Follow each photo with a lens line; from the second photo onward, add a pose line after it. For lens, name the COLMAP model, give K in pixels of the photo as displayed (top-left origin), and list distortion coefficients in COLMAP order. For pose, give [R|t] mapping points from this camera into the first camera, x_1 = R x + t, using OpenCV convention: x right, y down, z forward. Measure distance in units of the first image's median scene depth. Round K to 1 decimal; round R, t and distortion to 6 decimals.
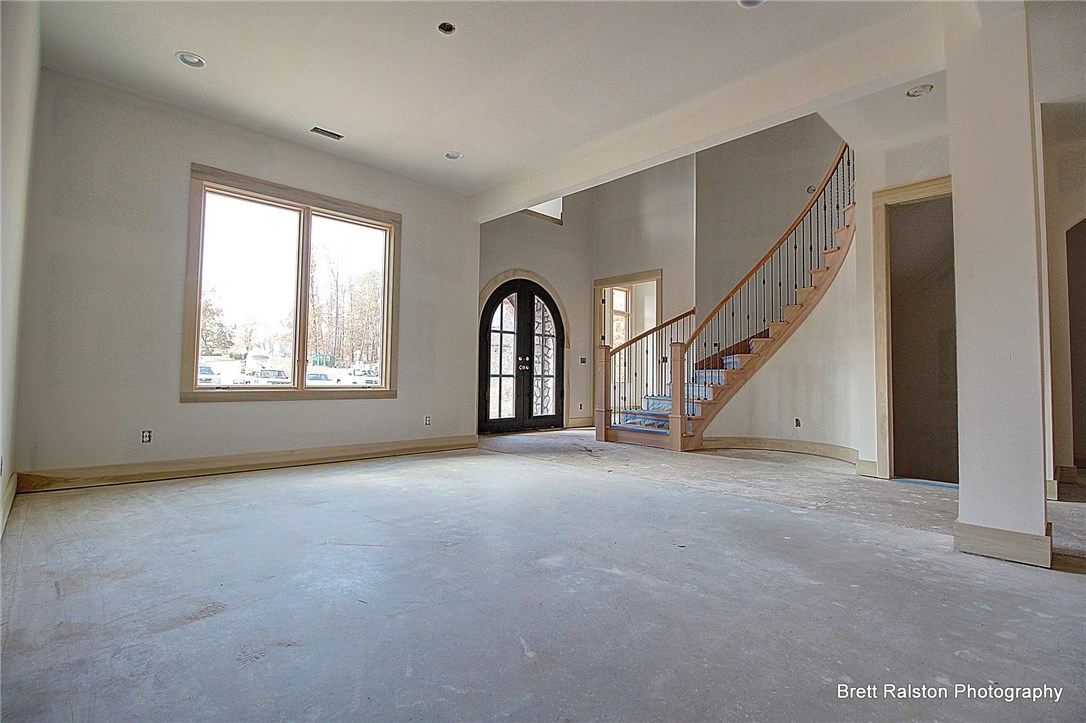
lens RADIAL K [[502.6, 0, 544.1], [0, 502.6, 354.6], [0, 0, 1]] dist [-0.002996, -0.007535]
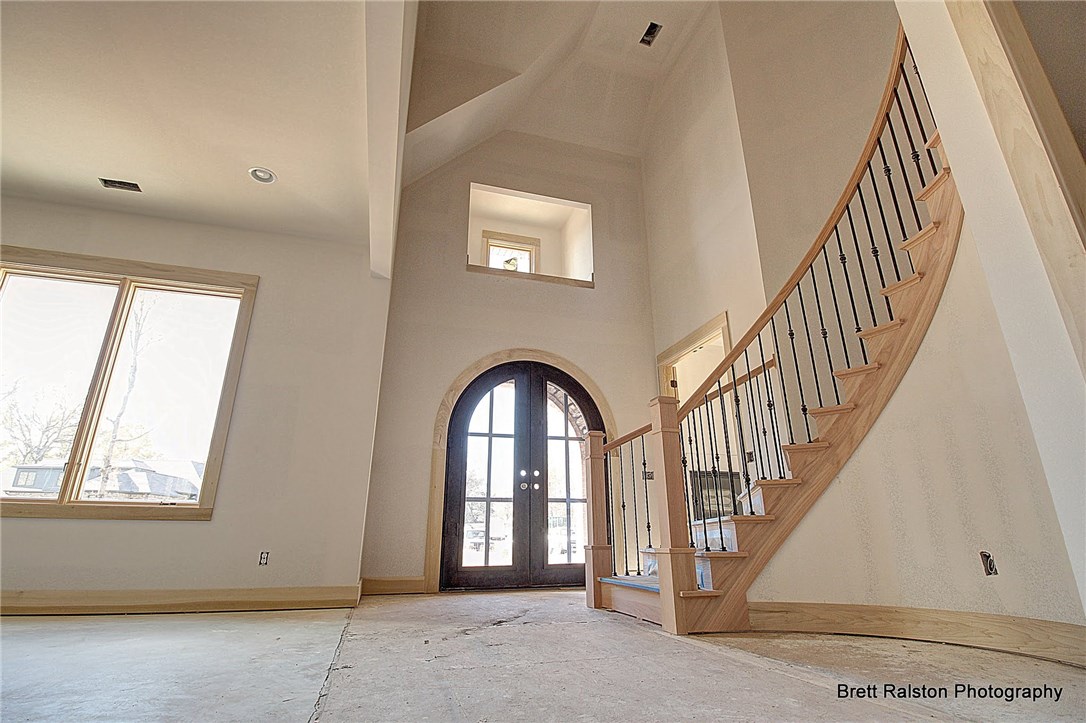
lens RADIAL K [[520.9, 0, 551.3], [0, 520.9, 359.8], [0, 0, 1]] dist [-0.001333, -0.012564]
pose [[0.895162, -0.162623, -0.415016, 0.316694], [0.037266, 0.955116, -0.293879, 0.072756], [0.444180, 0.247603, 0.861044, 0.389065]]
